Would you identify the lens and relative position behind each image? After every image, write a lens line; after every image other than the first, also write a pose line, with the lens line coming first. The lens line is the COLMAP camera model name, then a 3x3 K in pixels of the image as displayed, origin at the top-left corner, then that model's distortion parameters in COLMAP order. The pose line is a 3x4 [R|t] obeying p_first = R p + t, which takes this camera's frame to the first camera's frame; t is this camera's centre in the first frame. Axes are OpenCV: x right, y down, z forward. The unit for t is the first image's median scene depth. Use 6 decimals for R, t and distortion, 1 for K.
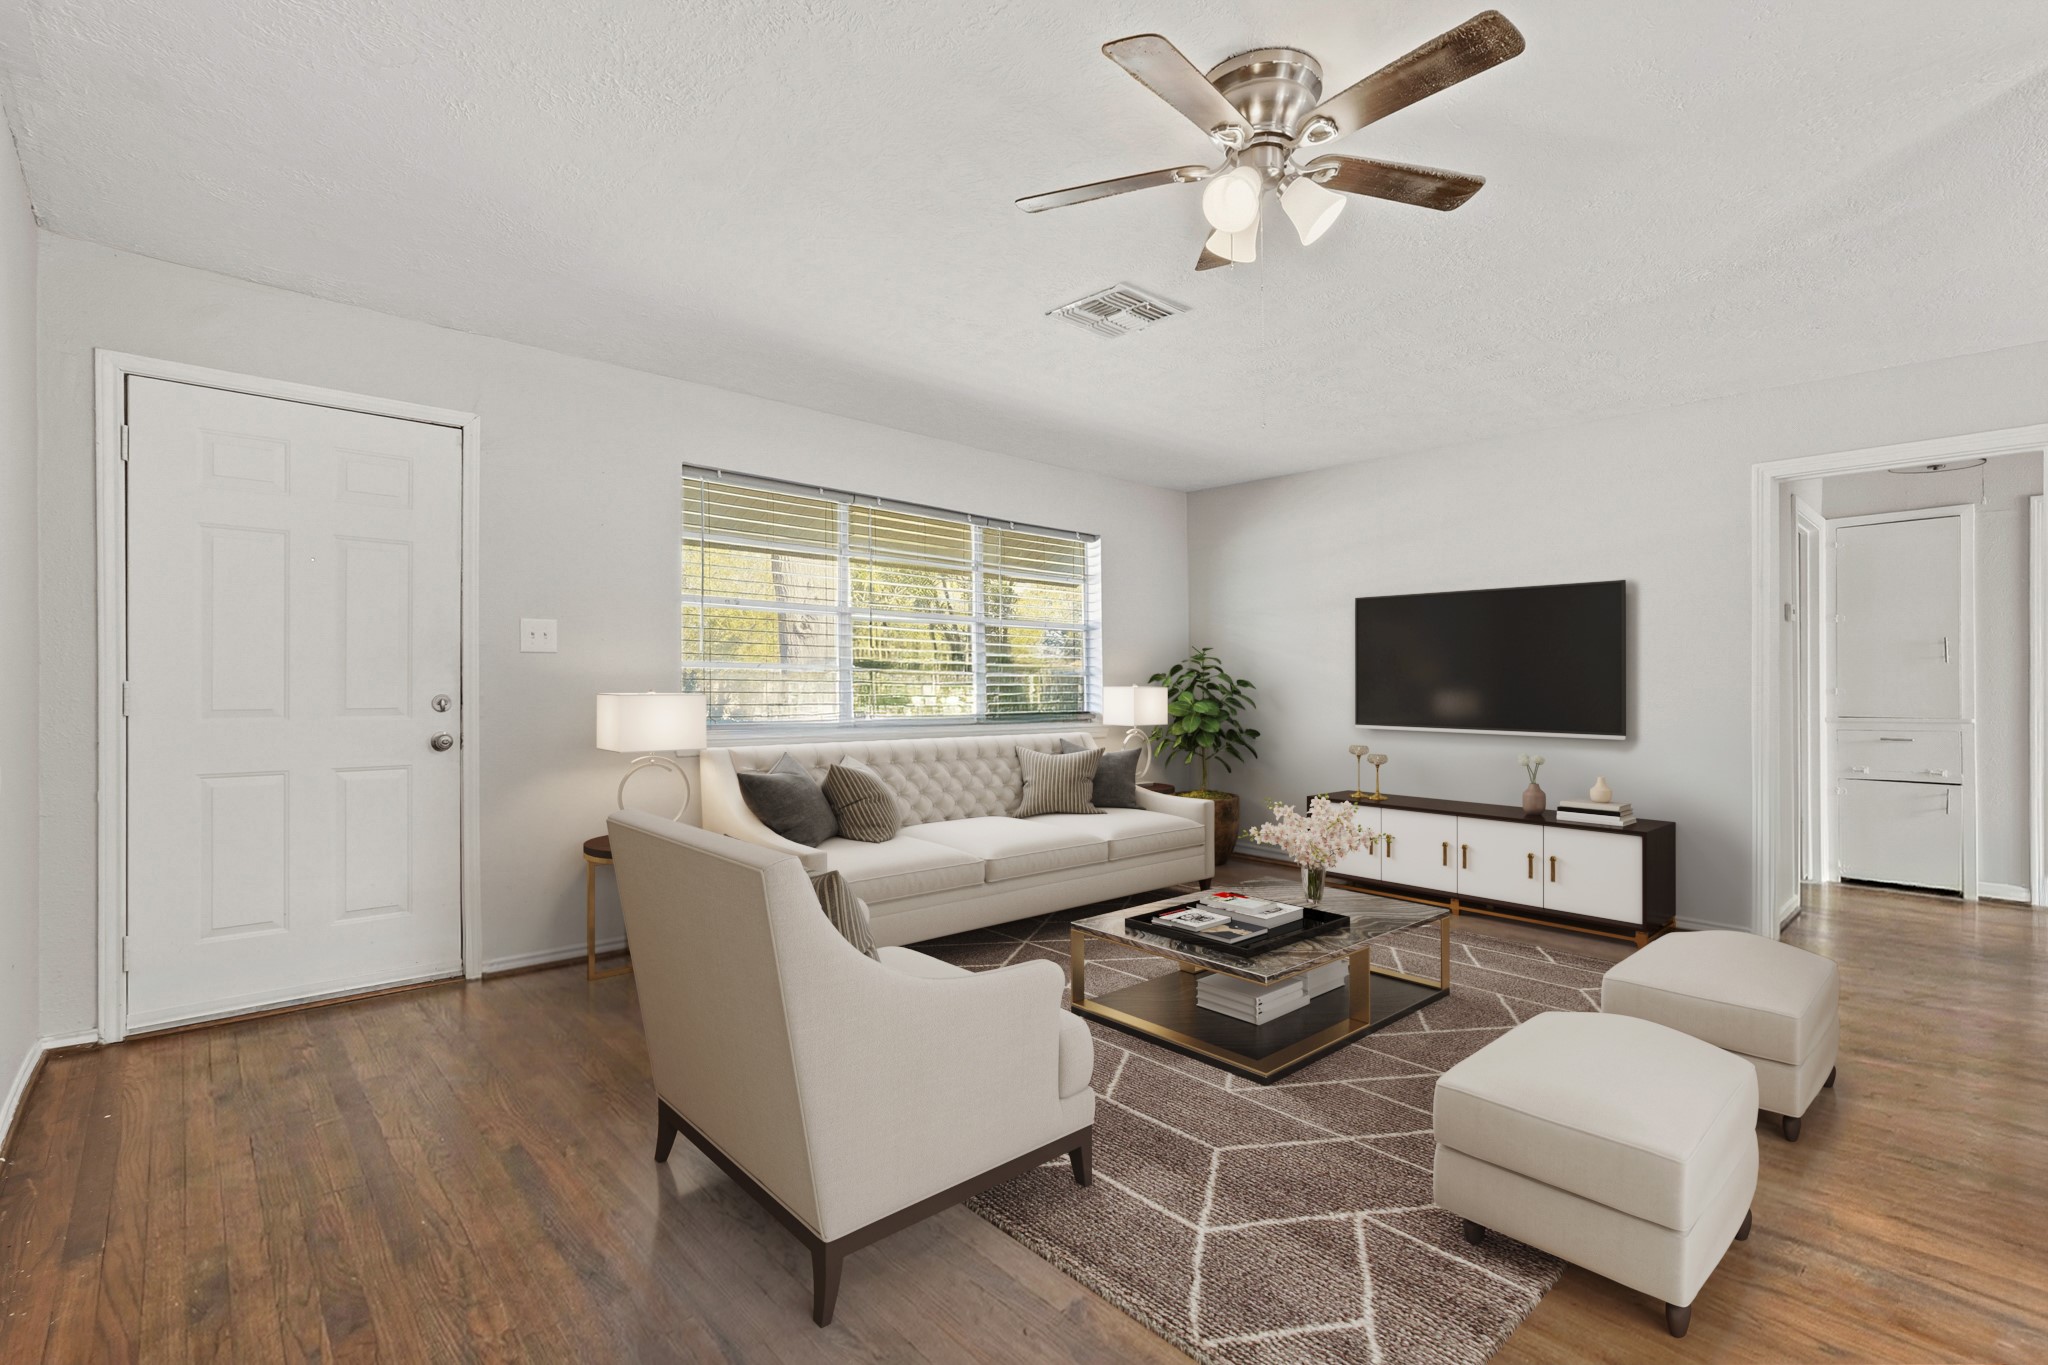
lens RADIAL K [[923.0, 0, 1011.8], [0, 923.0, 686.7], [0, 0, 1]] dist [0.033013, 0.001029]
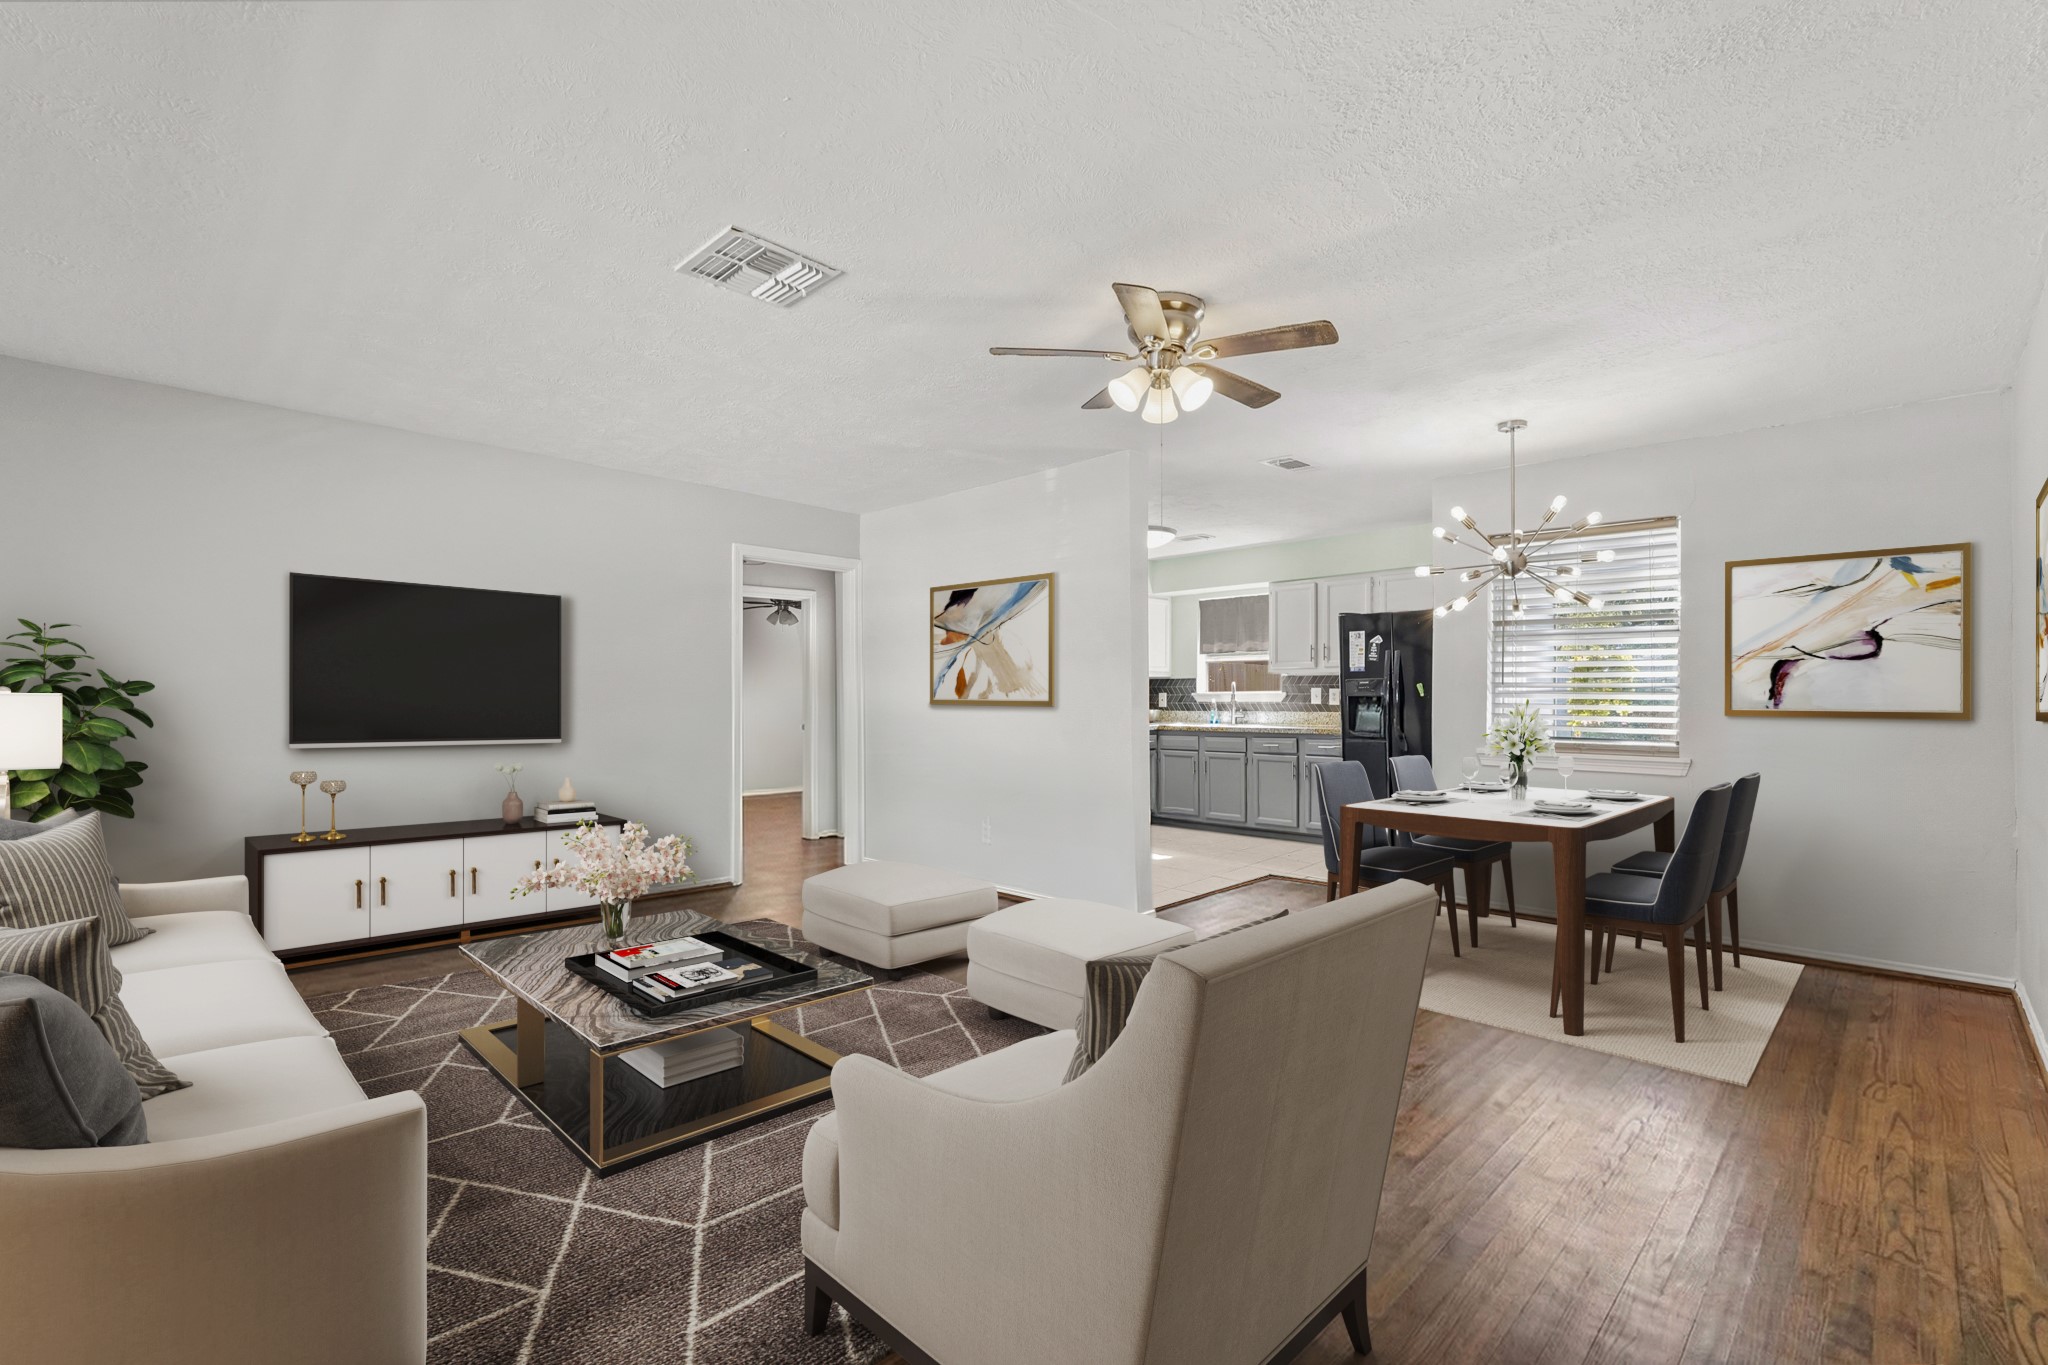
lens RADIAL K [[923.0, 0, 1016.9], [0, 923.0, 682.8], [0, 0, 1]] dist [0.033013, 0.001029]
pose [[-0.038233, 0.009796, 0.999221, -0.414084], [-0.007025, 0.999925, -0.010072, -0.004733], [-0.999244, -0.007405, -0.038161, 0.472072]]
